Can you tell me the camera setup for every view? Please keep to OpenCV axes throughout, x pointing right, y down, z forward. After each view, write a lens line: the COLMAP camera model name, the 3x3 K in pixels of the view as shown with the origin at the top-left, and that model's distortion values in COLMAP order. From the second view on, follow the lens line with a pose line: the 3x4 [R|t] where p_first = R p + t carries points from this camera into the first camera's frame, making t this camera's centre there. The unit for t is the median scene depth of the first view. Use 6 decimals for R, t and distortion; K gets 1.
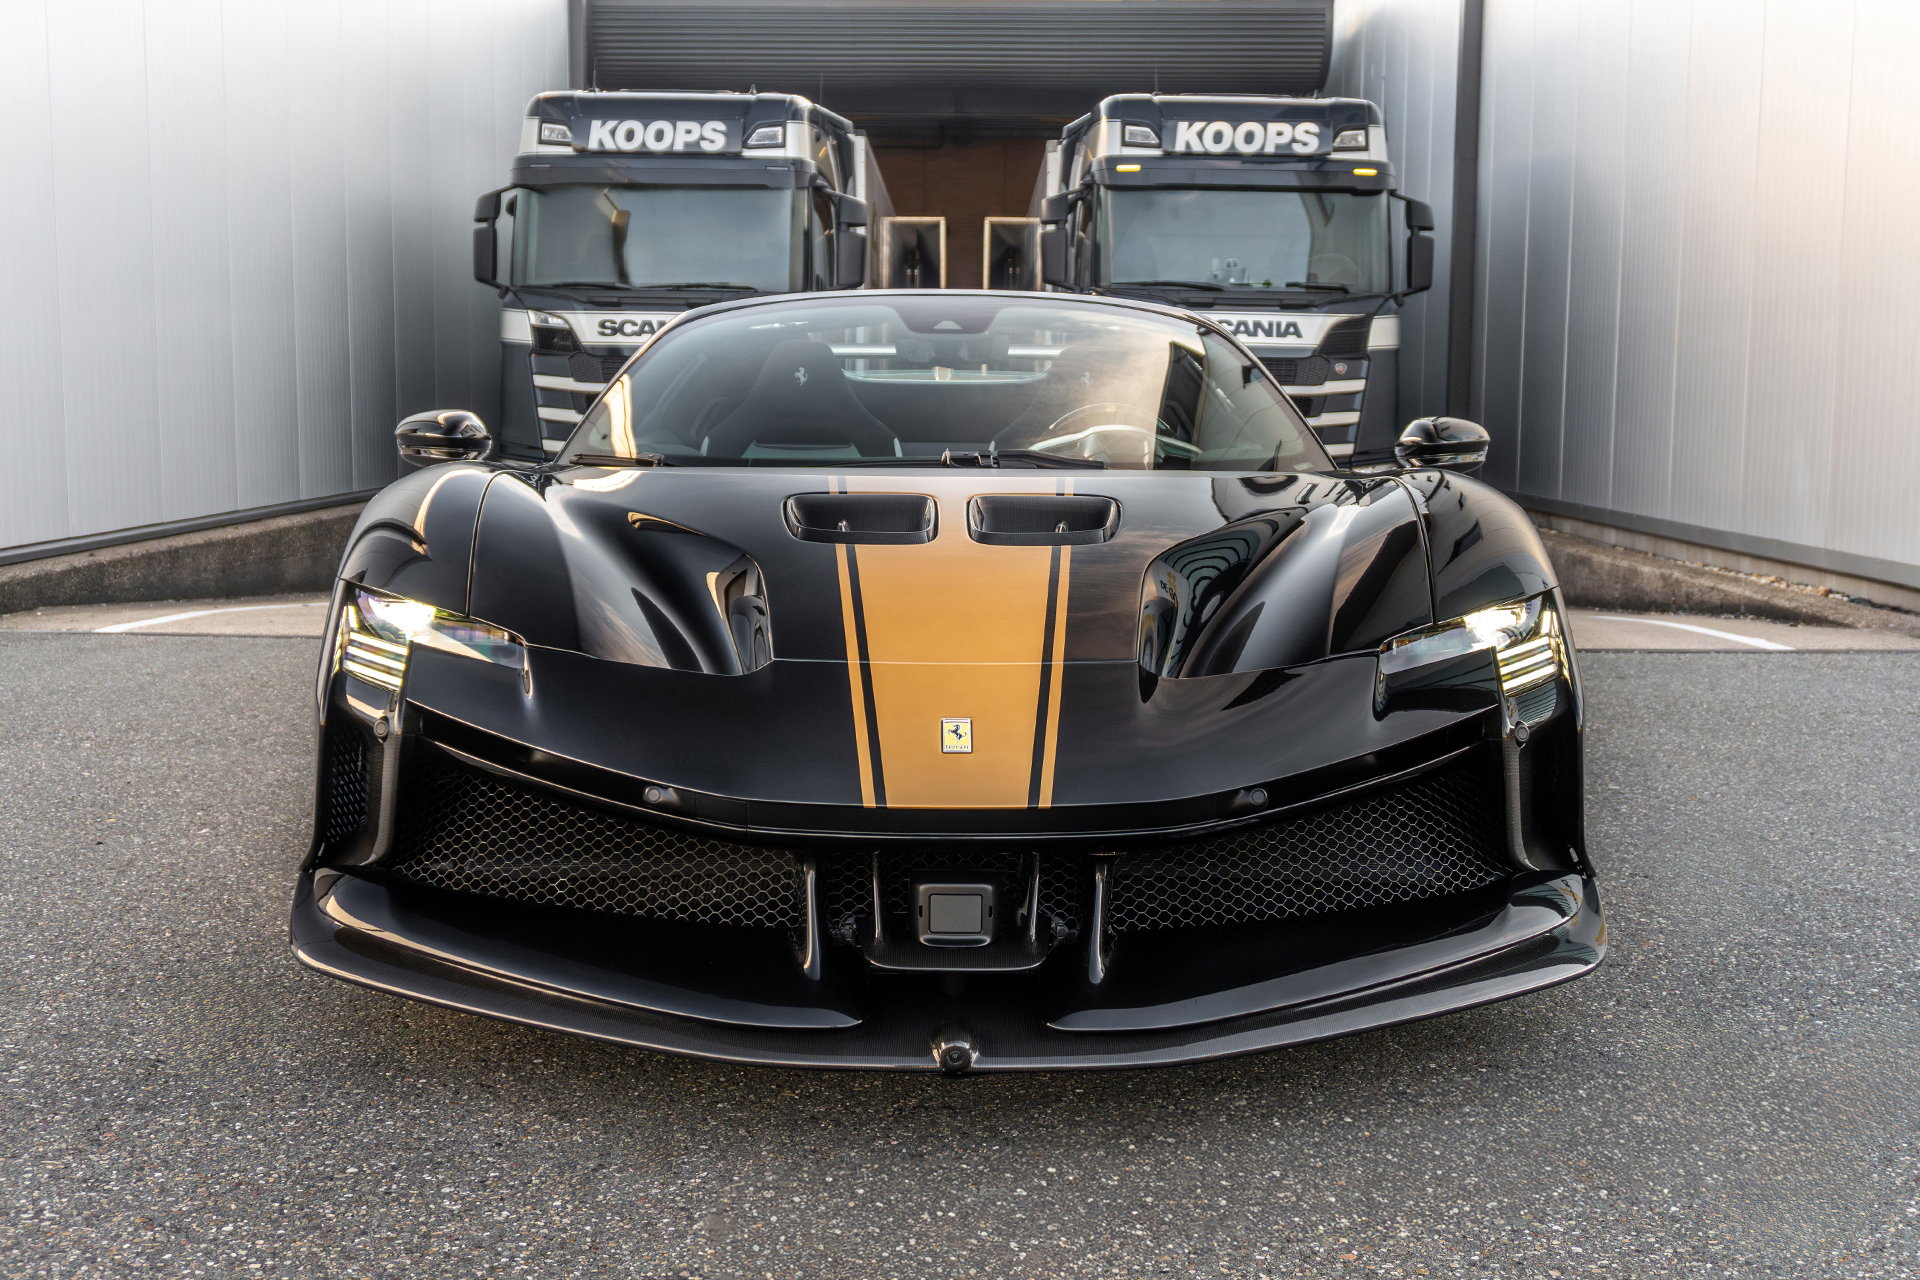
lens RADIAL K [[2039.3, 0, 960.8], [0, 2039.3, 647.2], [0, 0, 1]] dist [-0.014359, -0.010126]
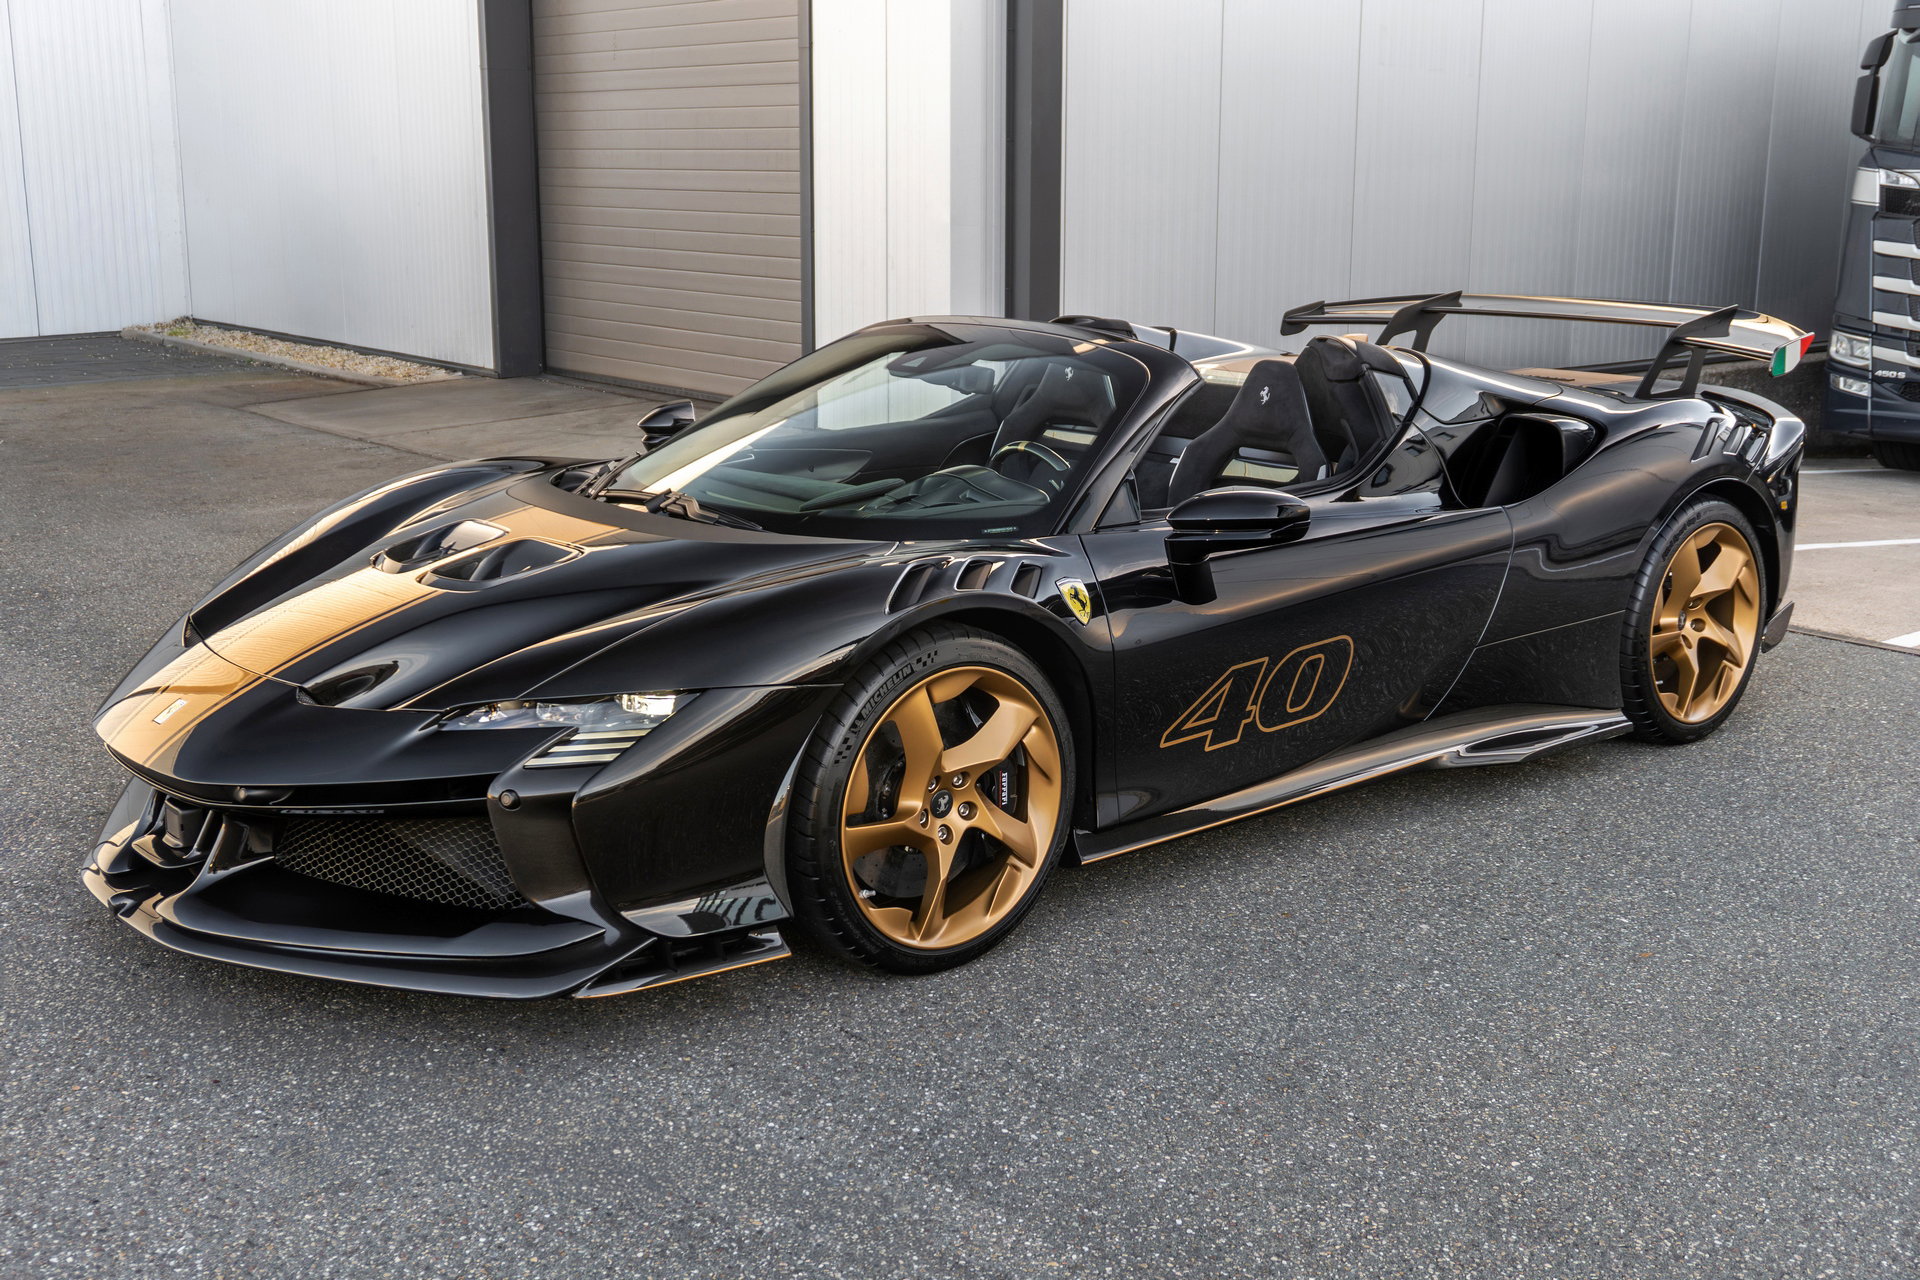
lens RADIAL K [[2076.4, 0, 956.9], [0, 2076.4, 644.9], [0, 0, 1]] dist [-0.001044, -0.043475]
pose [[0.642145, 0.169355, -0.747642, 0.701517], [-0.093895, 0.985324, 0.142549, -0.130865], [0.760811, -0.021337, 0.648623, 0.197089]]
